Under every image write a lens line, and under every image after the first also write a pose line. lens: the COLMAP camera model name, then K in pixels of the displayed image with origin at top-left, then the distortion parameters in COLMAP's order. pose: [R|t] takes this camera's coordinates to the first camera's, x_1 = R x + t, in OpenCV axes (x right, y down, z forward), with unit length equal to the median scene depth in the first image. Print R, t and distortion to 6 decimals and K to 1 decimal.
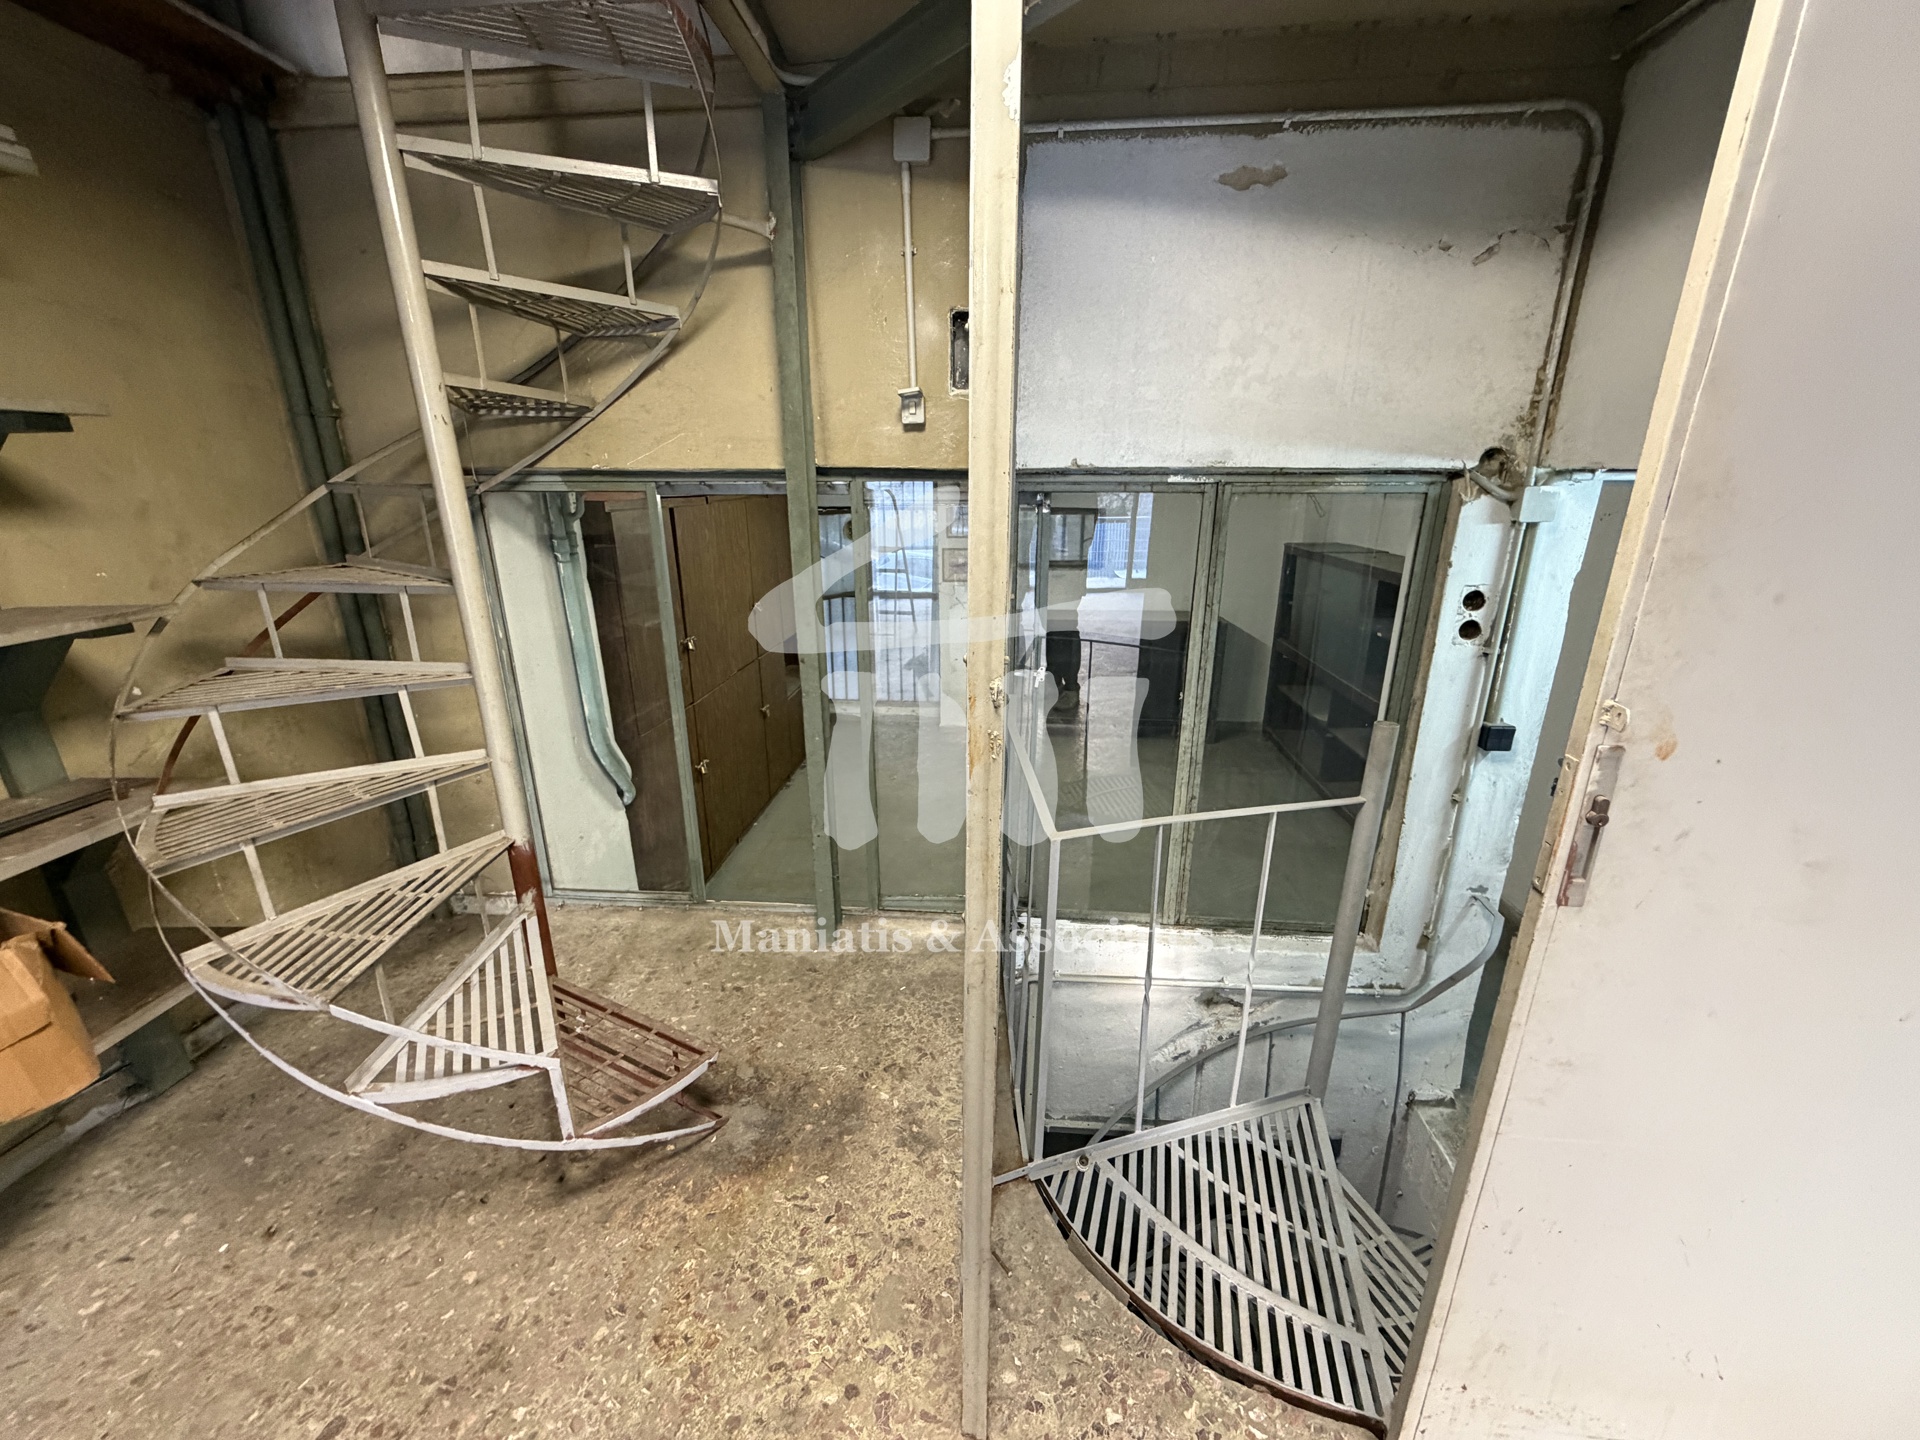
lens RADIAL K [[761.0, 0, 953.4], [0, 761.0, 721.0], [0, 0, 1]] dist [-0.000254, -0.000081]
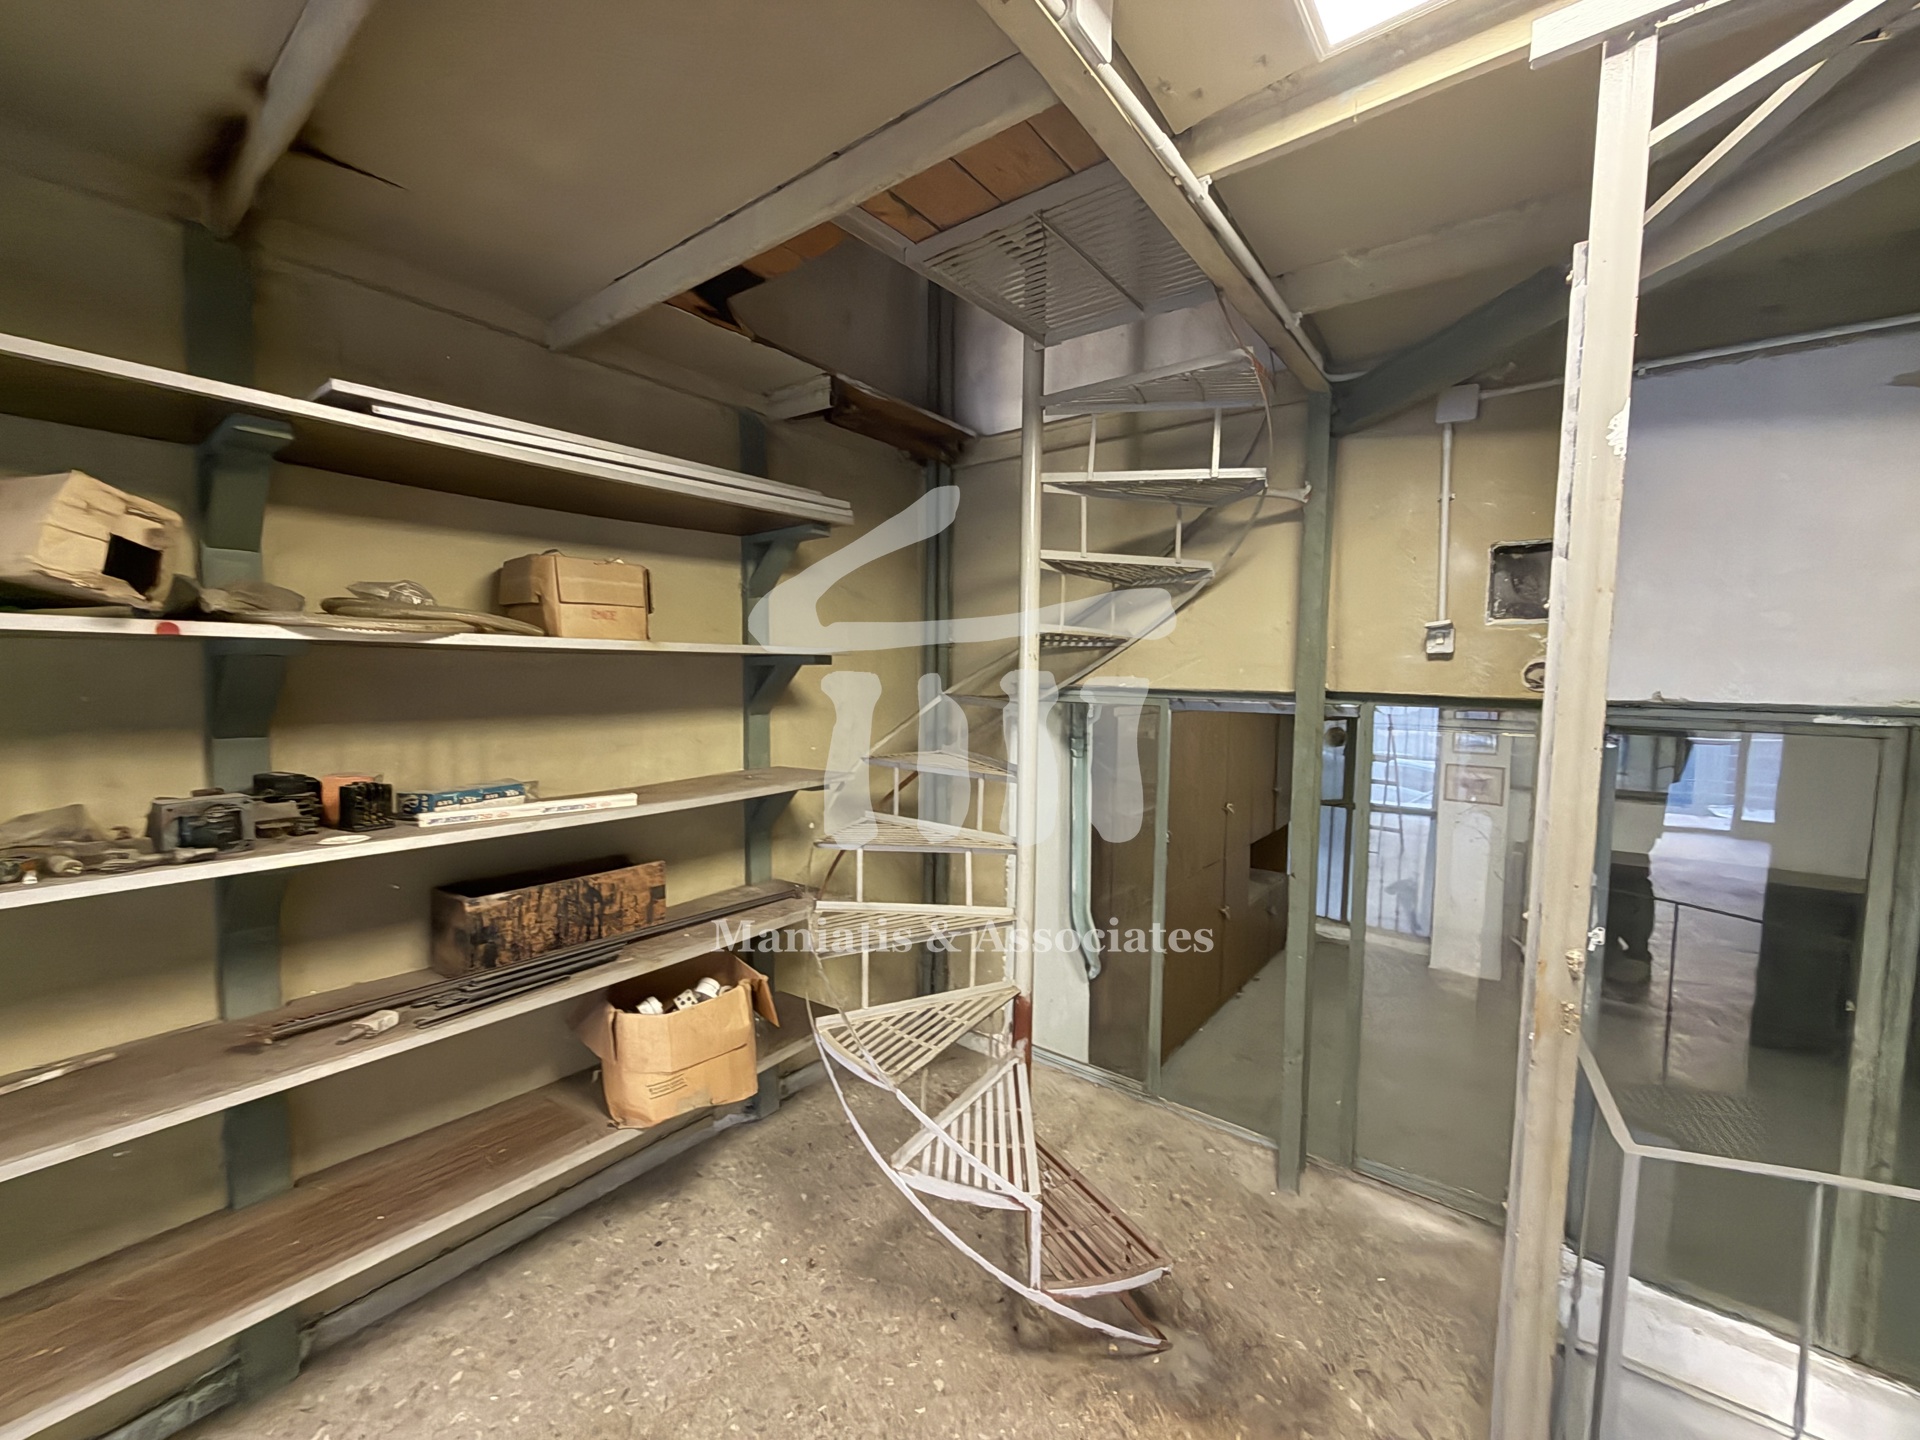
lens RADIAL K [[761.0, 0, 956.8], [0, 761.0, 722.2], [0, 0, 1]] dist [-0.000254, -0.000081]
pose [[0.837332, 0.049815, -0.544421, -0.036933], [-0.180729, 0.965073, -0.189660, -0.002989], [0.515958, 0.257201, 0.817089, -0.114954]]
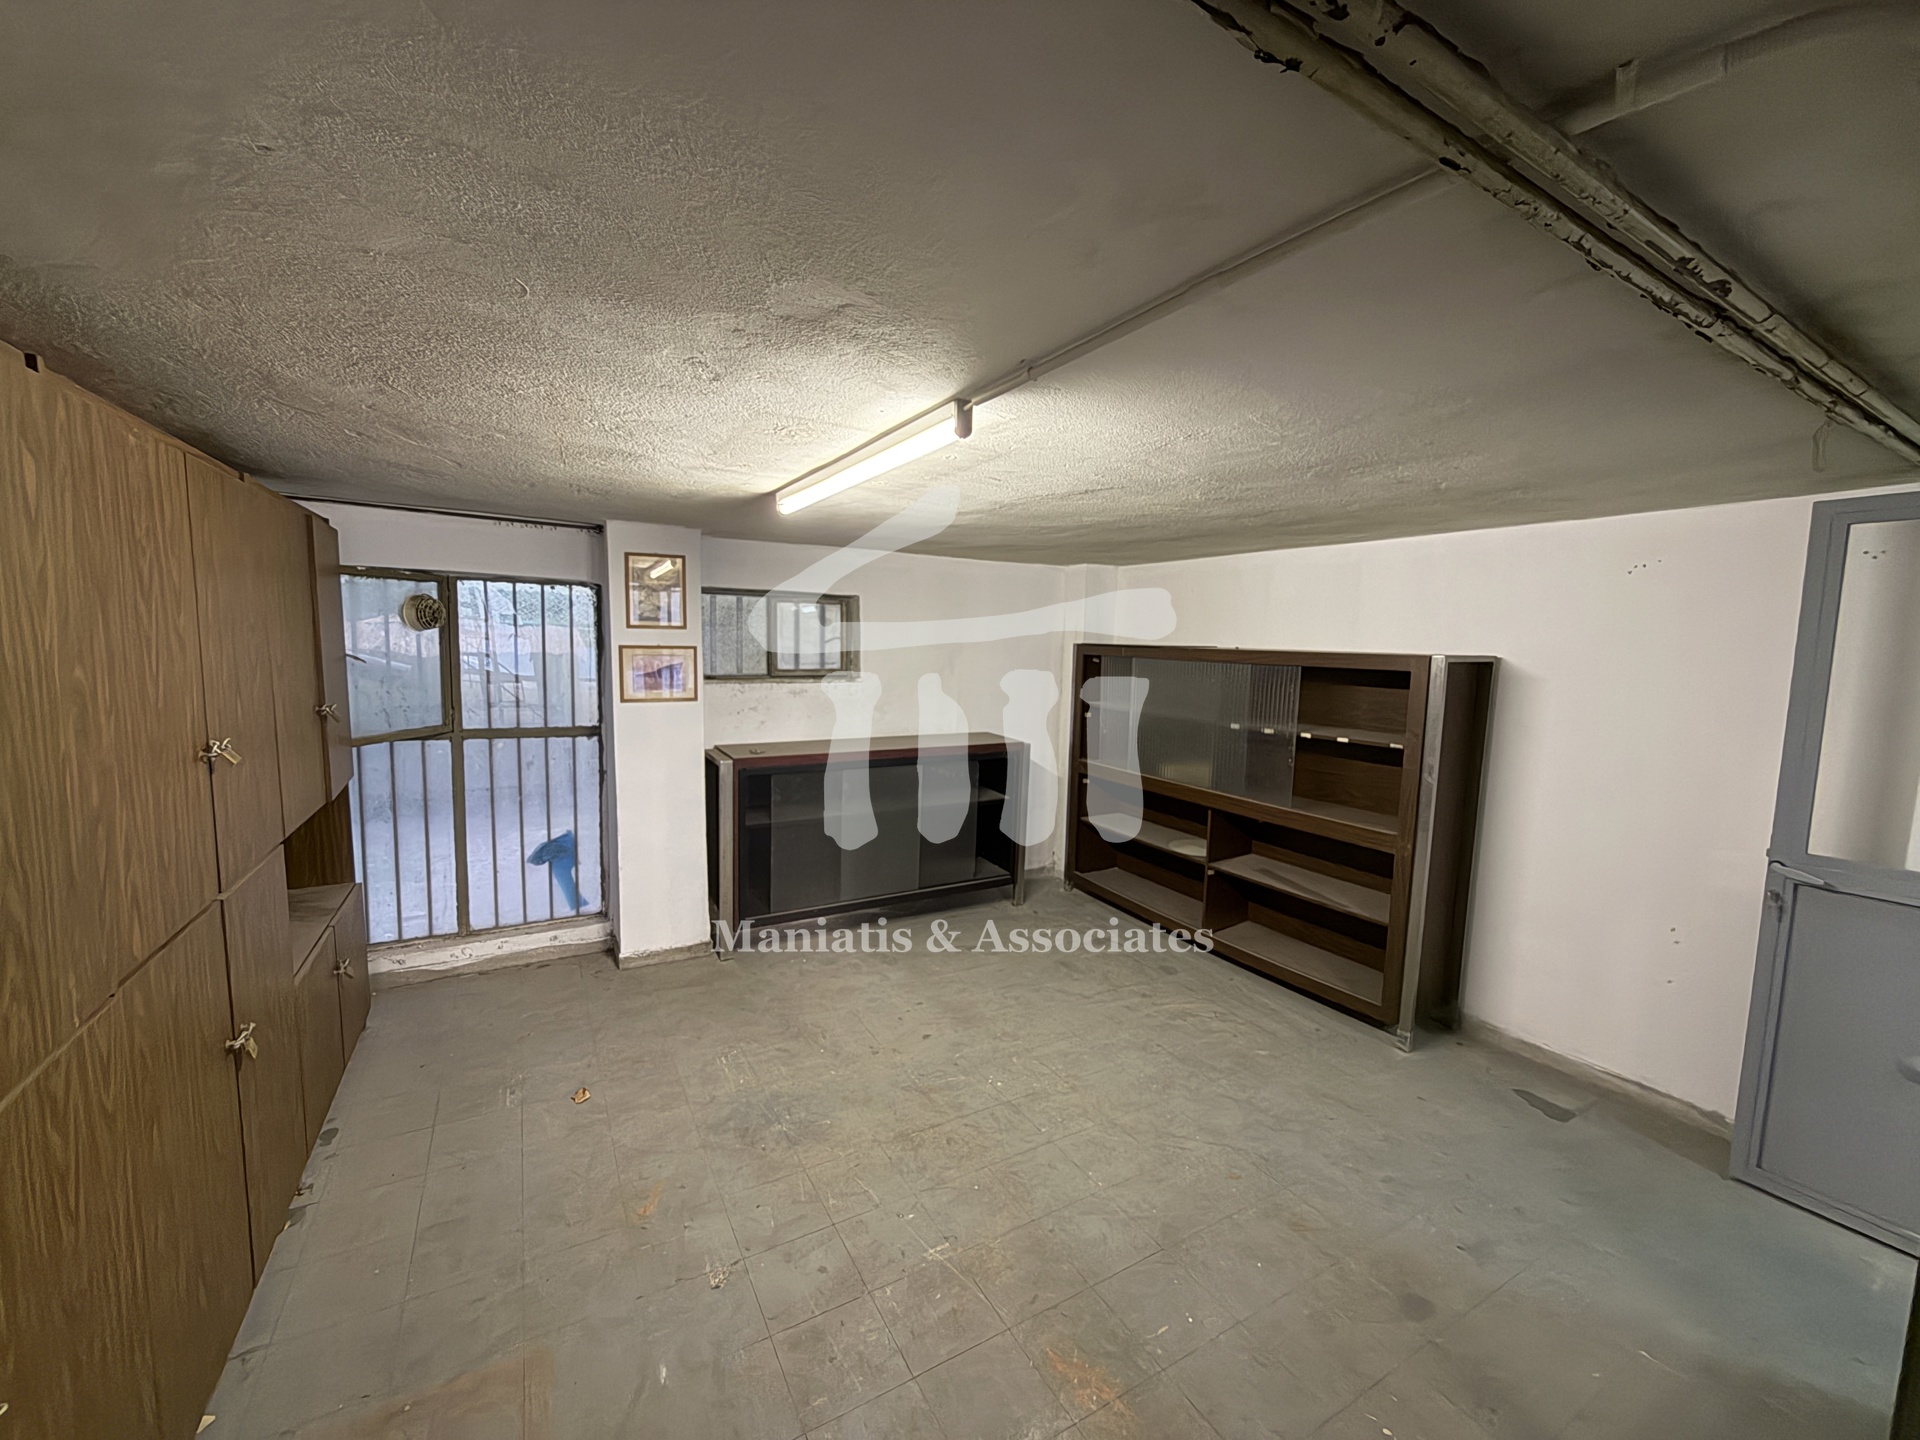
lens RADIAL K [[761.0, 0, 959.5], [0, 761.0, 725.3], [0, 0, 1]] dist [-0.000254, -0.000081]
pose [[0.818197, -0.040931, 0.573480, -0.443845], [0.148514, 0.978656, -0.142039, -0.150545], [-0.555426, 0.201386, 0.806812, 1.300285]]
